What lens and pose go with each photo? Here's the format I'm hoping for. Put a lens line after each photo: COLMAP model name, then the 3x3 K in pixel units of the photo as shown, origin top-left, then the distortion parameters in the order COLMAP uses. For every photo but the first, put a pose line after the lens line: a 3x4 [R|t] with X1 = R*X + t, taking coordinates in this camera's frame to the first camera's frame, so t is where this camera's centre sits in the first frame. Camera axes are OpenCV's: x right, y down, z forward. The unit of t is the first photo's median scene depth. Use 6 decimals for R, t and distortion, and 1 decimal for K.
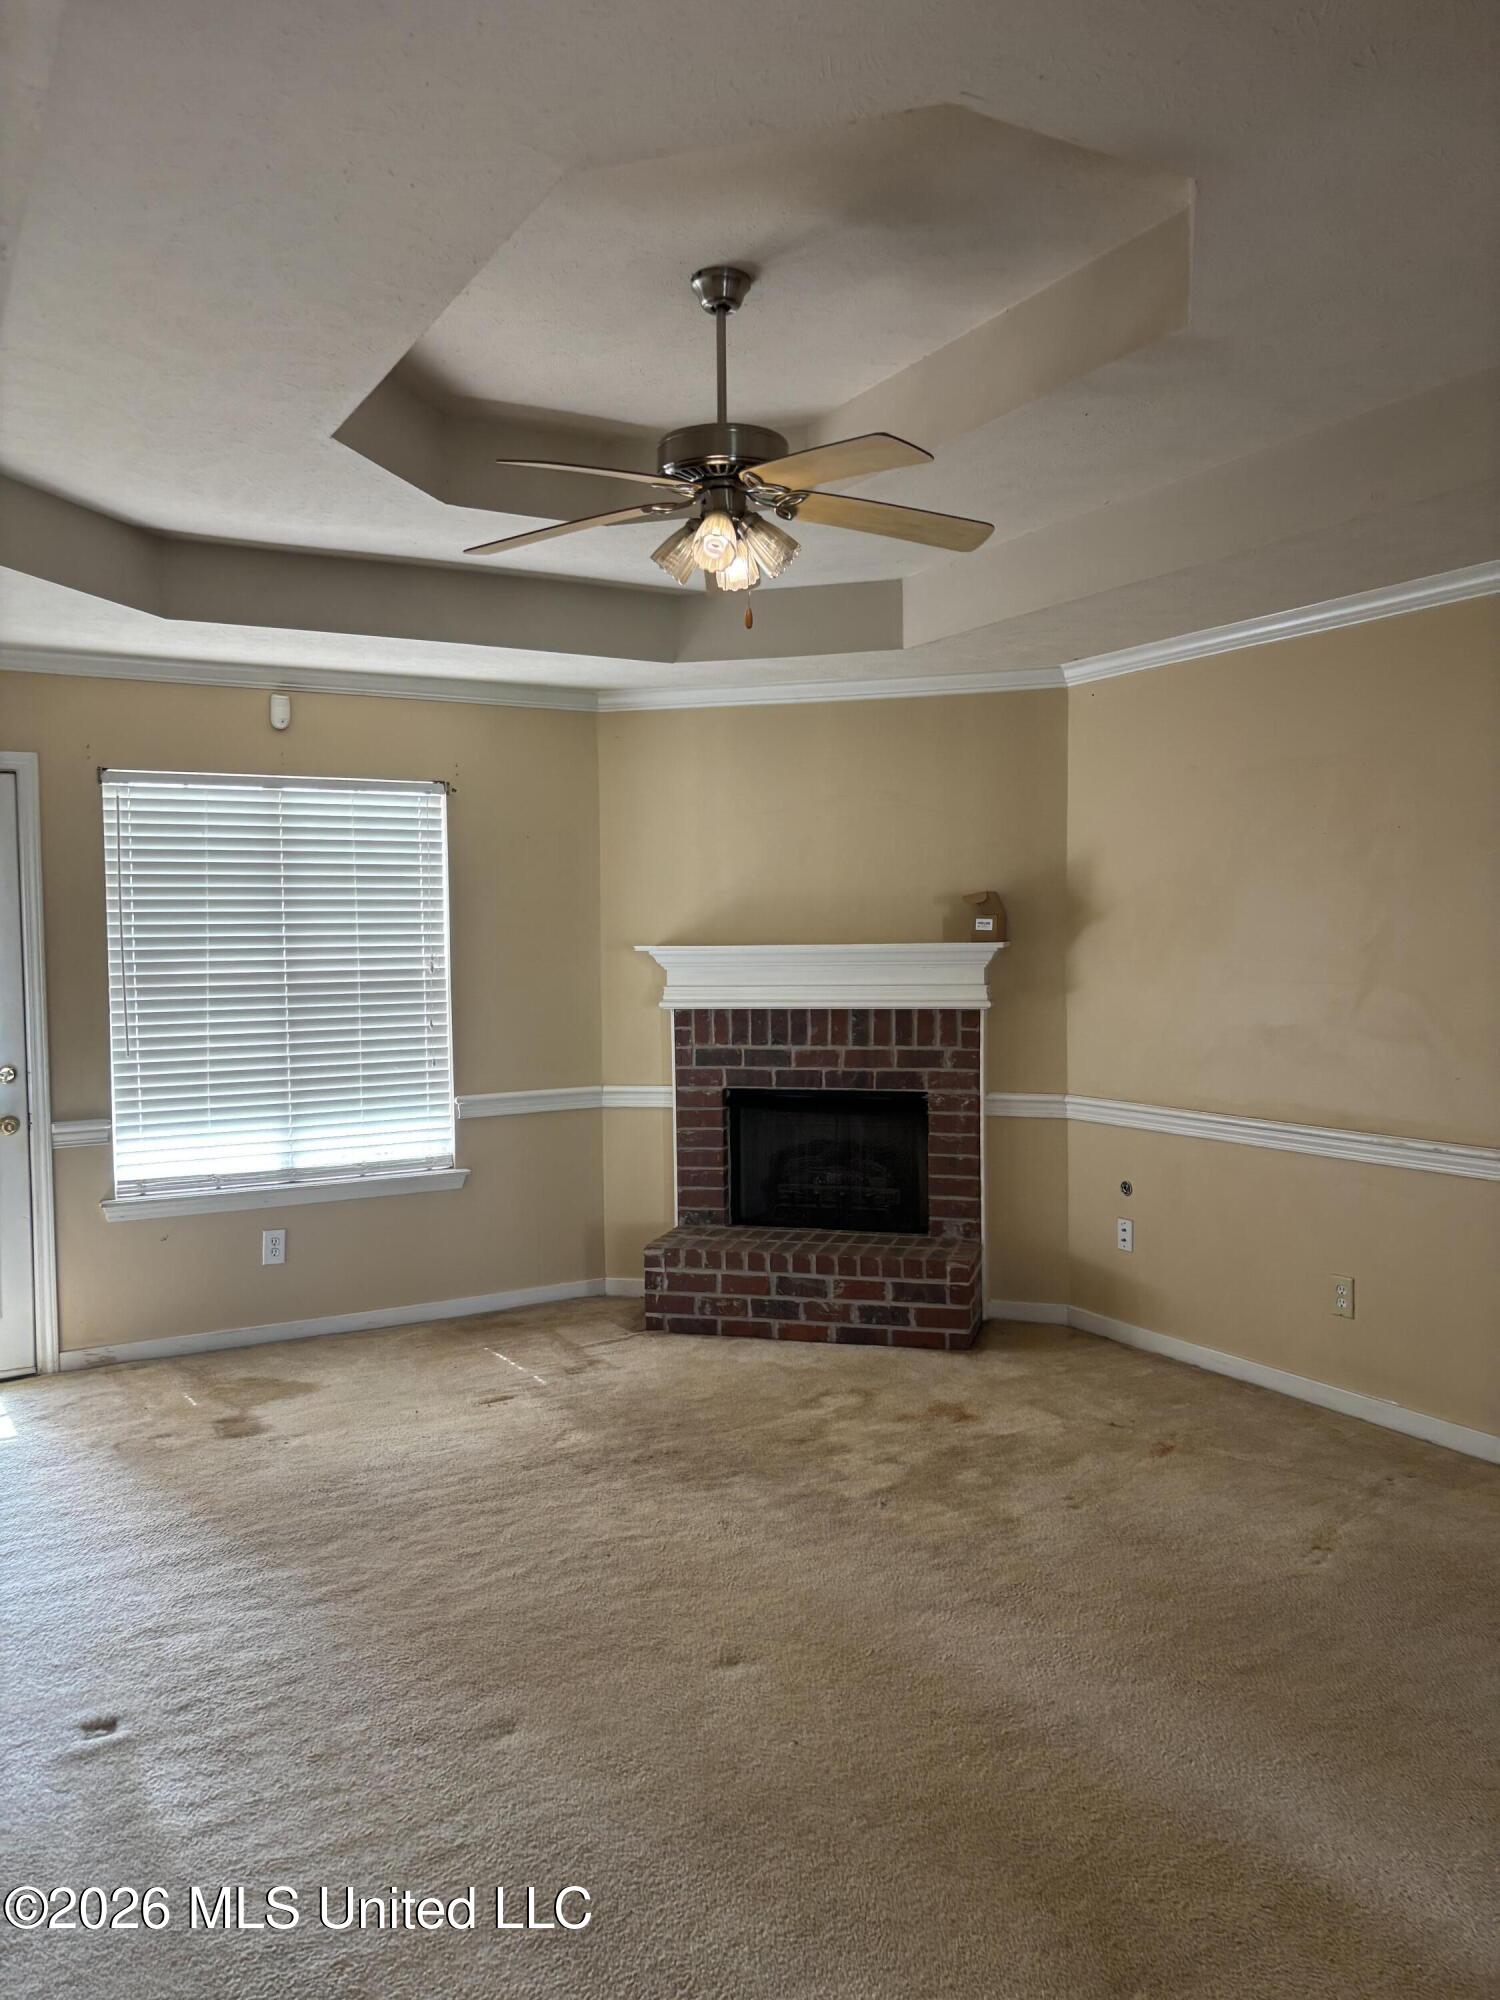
lens RADIAL K [[1514.1, 0, 731.4], [0, 1514.1, 1000.2], [0, 0, 1]] dist [0.042023, -0.045716]
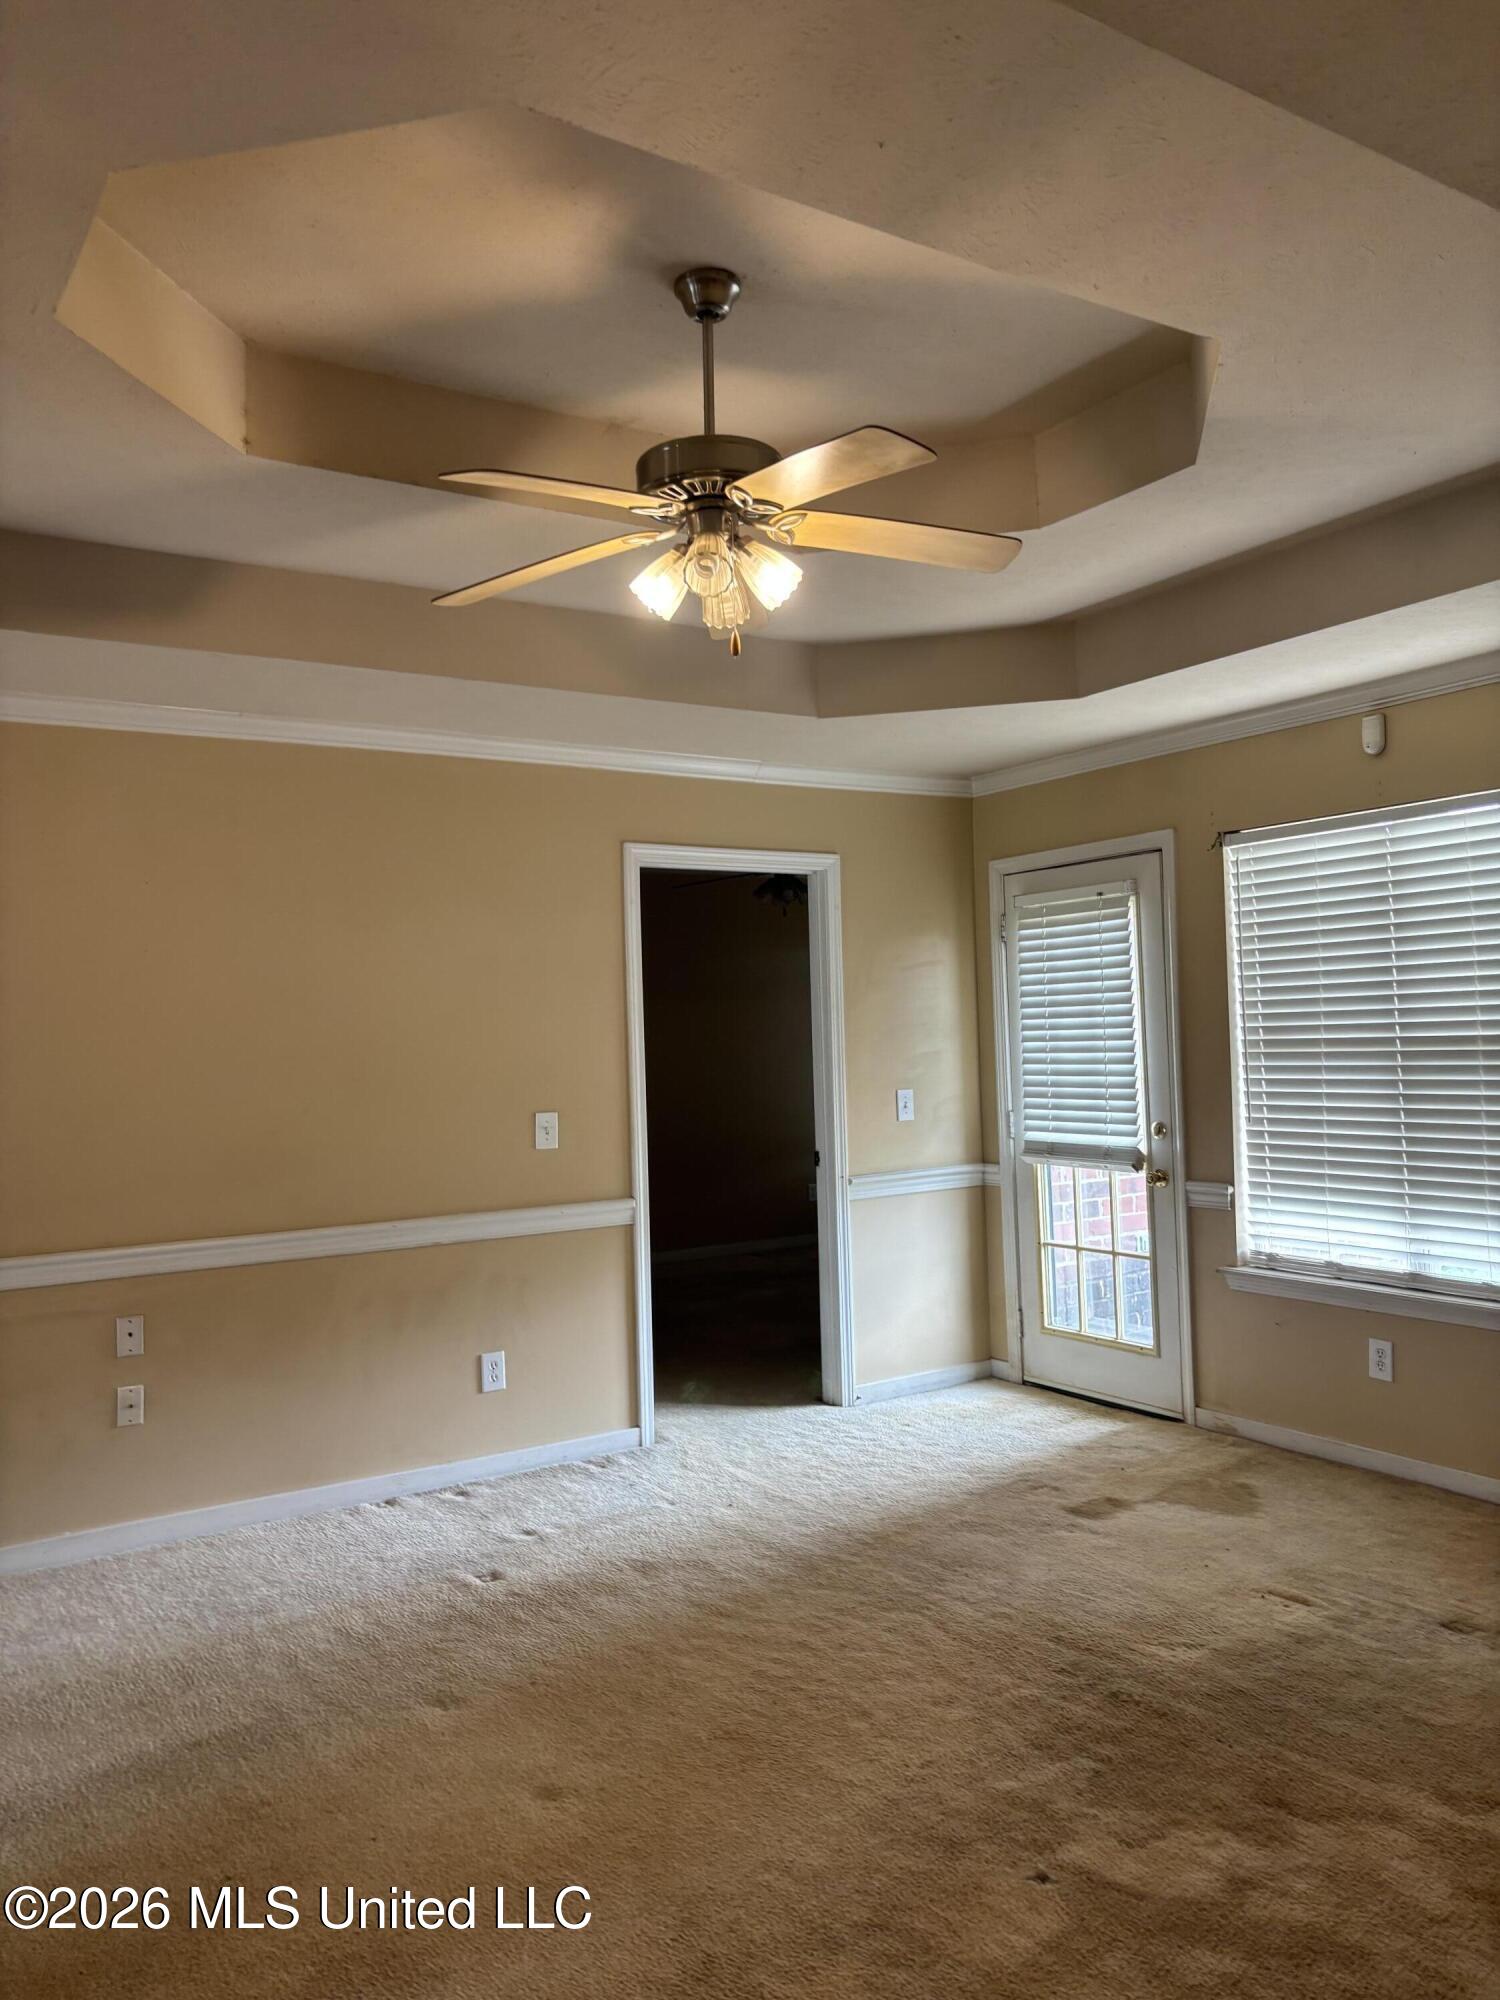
lens RADIAL K [[1514.1, 0, 739.1], [0, 1514.1, 978.4], [0, 0, 1]] dist [0.042023, -0.045716]
pose [[0.060810, -0.028485, -0.997743, 0.544805], [-0.011678, 0.999504, -0.029247, -0.022500], [0.998081, 0.013430, 0.060447, 0.600034]]
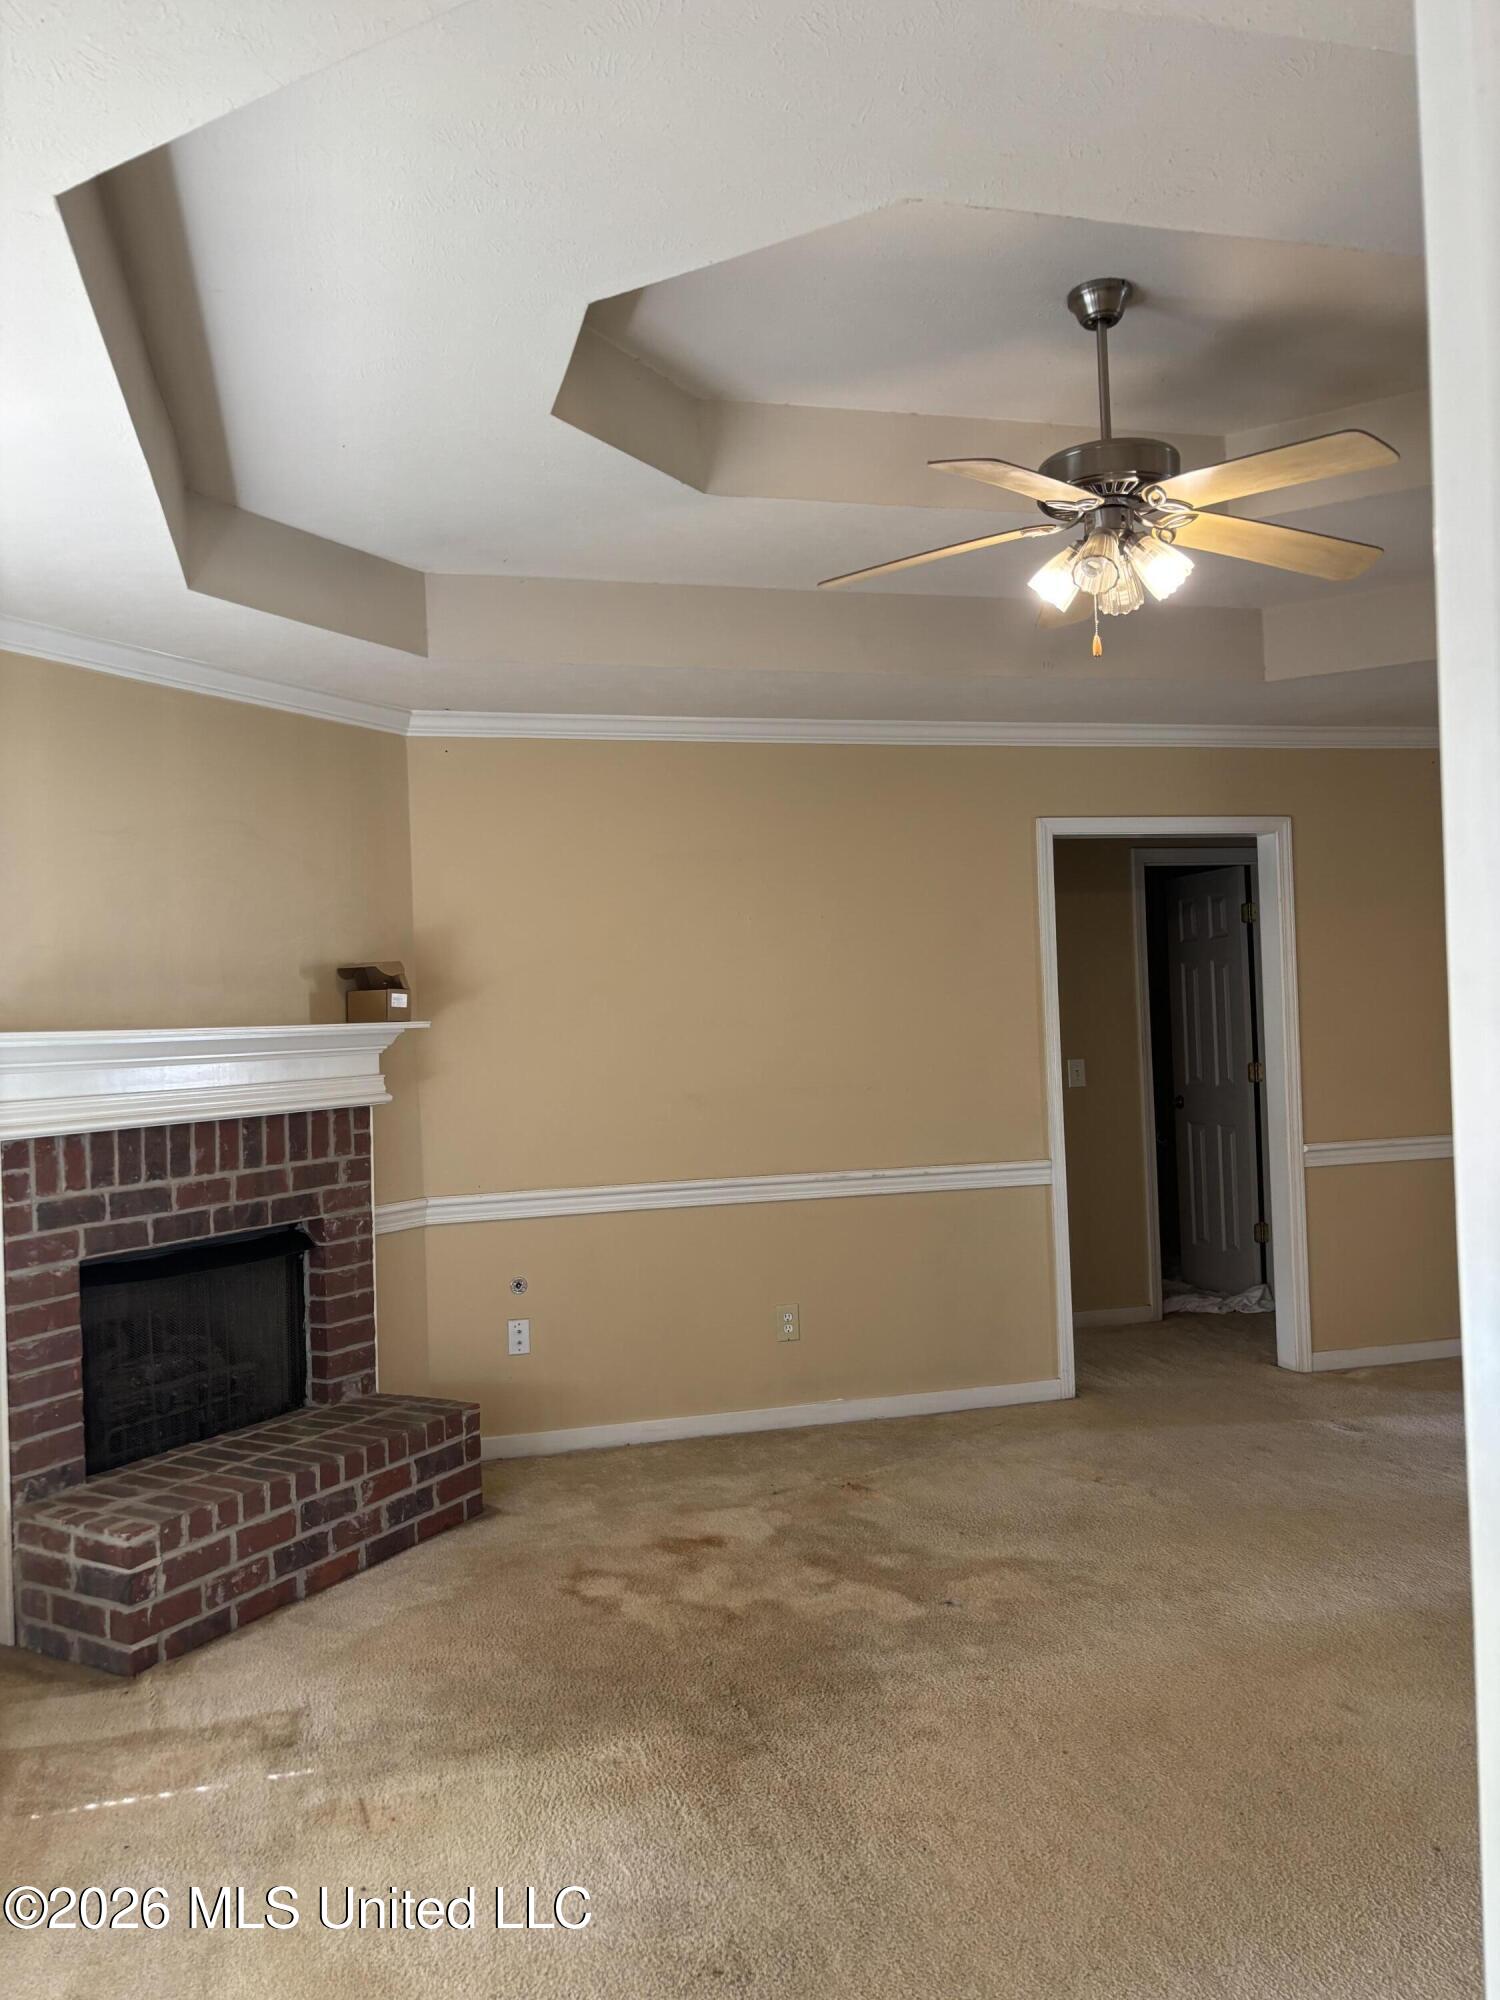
lens RADIAL K [[1514.1, 0, 743.6], [0, 1514.1, 1002.4], [0, 0, 1]] dist [0.042023, -0.045716]
pose [[0.254626, 0.013025, 0.966952, -0.601309], [0.074596, 0.996665, -0.033068, -0.007666], [-0.964158, 0.080551, 0.252806, 0.621836]]
